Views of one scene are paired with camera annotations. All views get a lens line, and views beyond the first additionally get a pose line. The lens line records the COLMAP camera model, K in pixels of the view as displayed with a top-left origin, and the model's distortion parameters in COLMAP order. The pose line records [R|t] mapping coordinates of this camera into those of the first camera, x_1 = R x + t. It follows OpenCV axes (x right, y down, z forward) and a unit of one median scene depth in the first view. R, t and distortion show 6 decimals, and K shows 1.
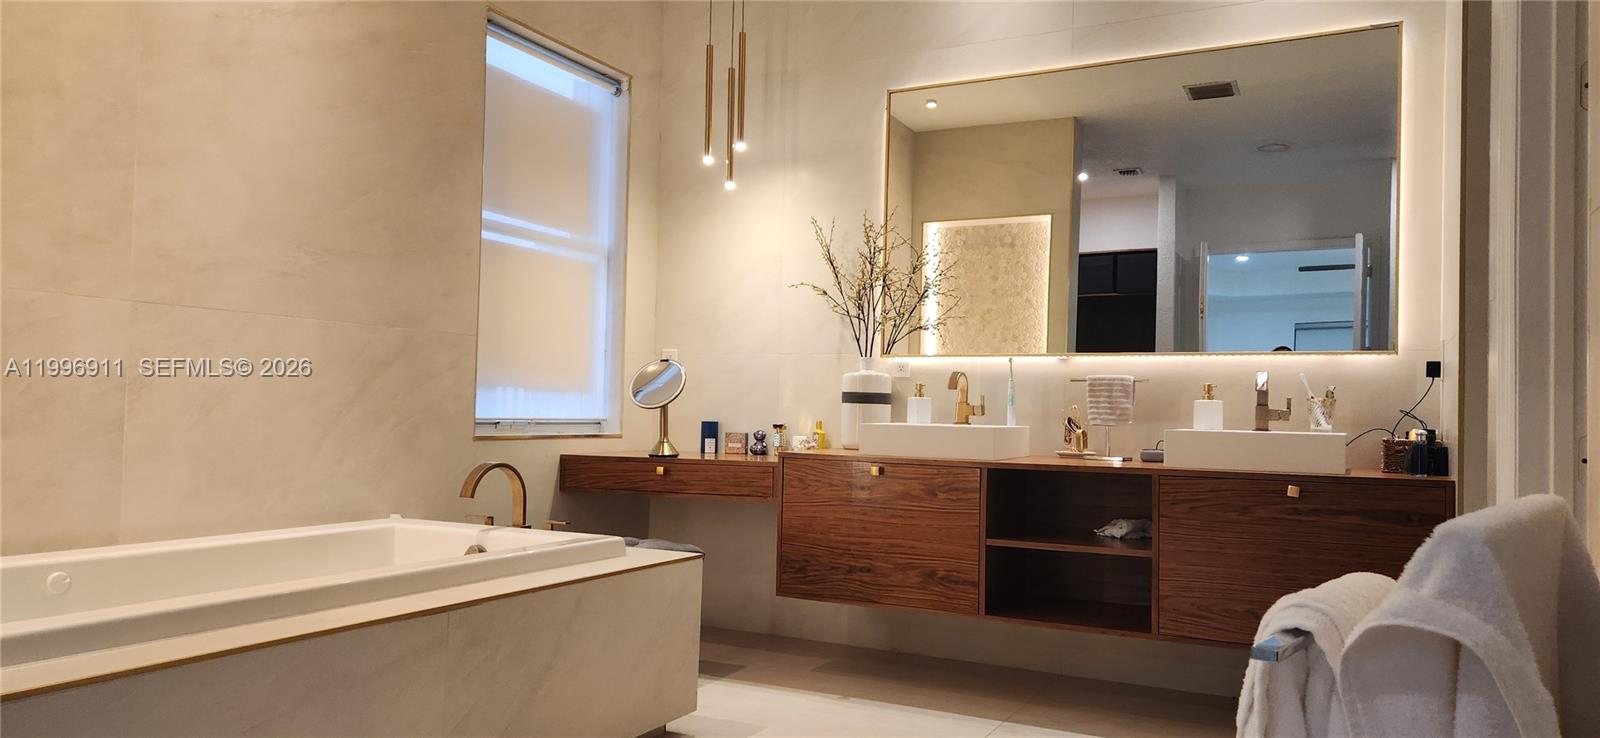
lens RADIAL K [[1069.8, 0, 812.8], [0, 1069.8, 376.7], [0, 0, 1]] dist [0.076376, -0.065415]
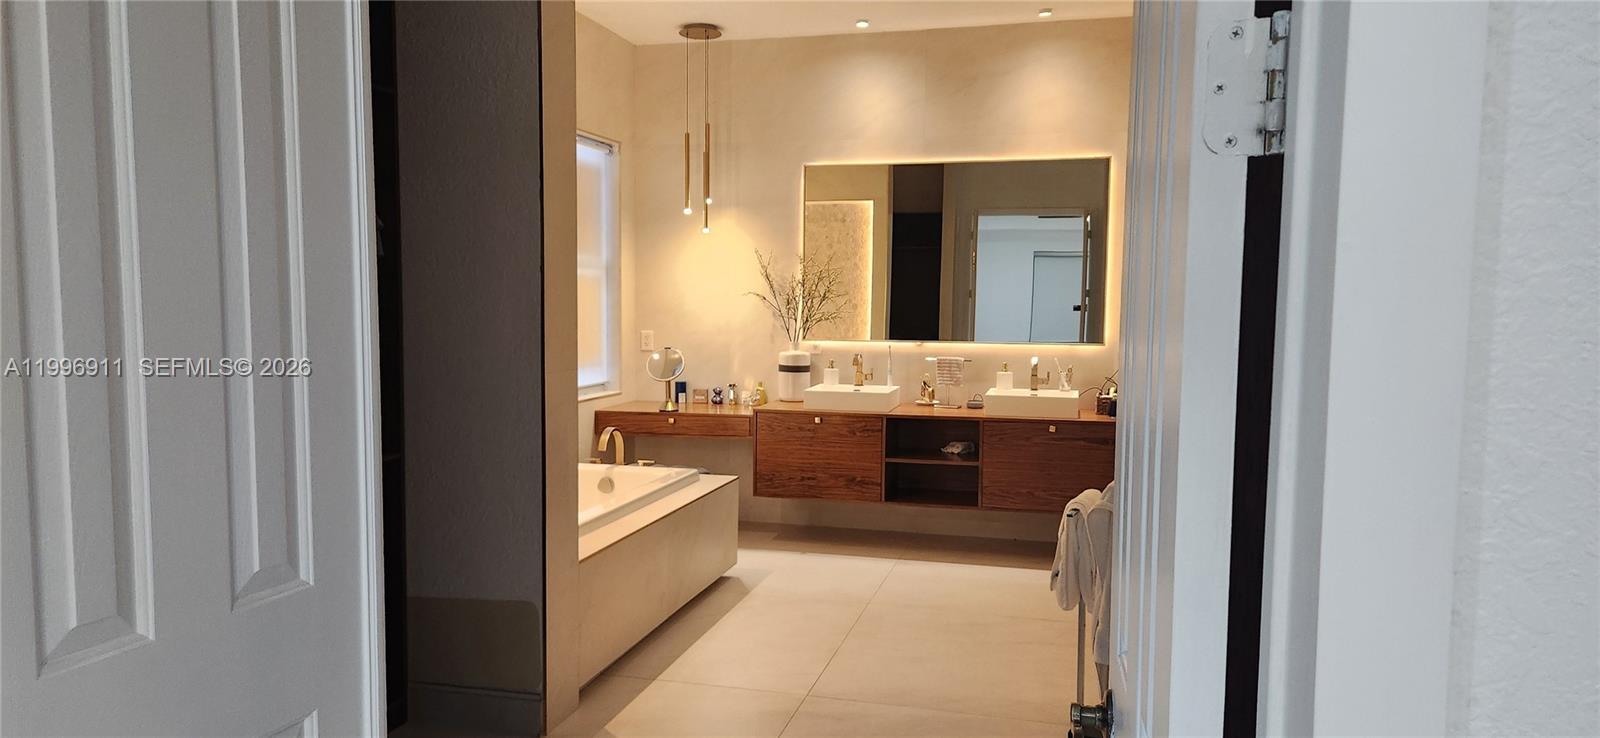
lens RADIAL K [[1069.8, 0, 790.1], [0, 1069.8, 370.0], [0, 0, 1]] dist [0.076376, -0.065415]
pose [[0.978513, -0.027614, 0.204329, -0.280060], [0.006644, 0.994699, 0.102611, -0.139768], [-0.206079, -0.099049, 0.973510, -0.524364]]
